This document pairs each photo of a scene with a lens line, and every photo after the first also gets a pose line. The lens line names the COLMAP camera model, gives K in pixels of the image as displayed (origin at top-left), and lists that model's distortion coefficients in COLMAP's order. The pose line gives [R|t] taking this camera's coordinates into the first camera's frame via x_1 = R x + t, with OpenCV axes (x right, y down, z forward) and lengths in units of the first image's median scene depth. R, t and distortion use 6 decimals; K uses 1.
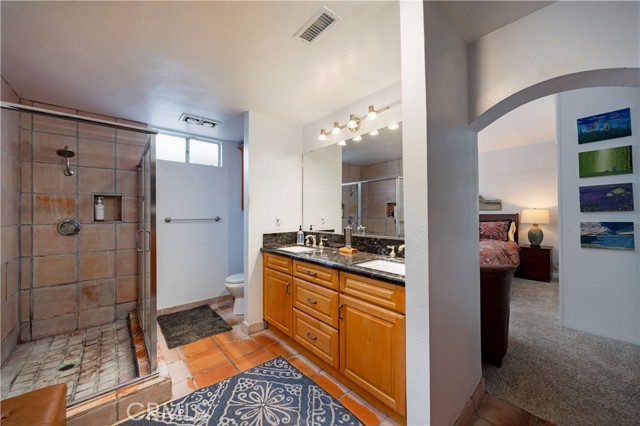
lens RADIAL K [[238.0, 0, 322.6], [0, 238.0, 211.7], [0, 0, 1]] dist [-0.003108, -0.000199]
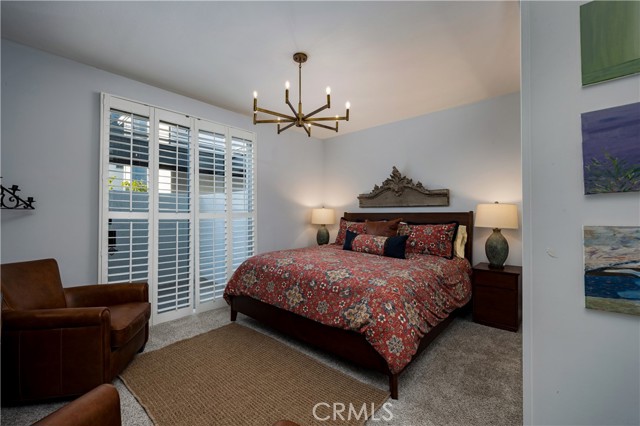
lens RADIAL K [[272.3, 0, 318.1], [0, 272.3, 213.2], [0, 0, 1]] dist [0.003472, 0.000249]
pose [[0.994777, 0.006156, 0.101890, 0.394693], [-0.006239, 0.999980, 0.000491, 0.015968], [-0.101885, -0.001124, 0.994796, 0.381154]]
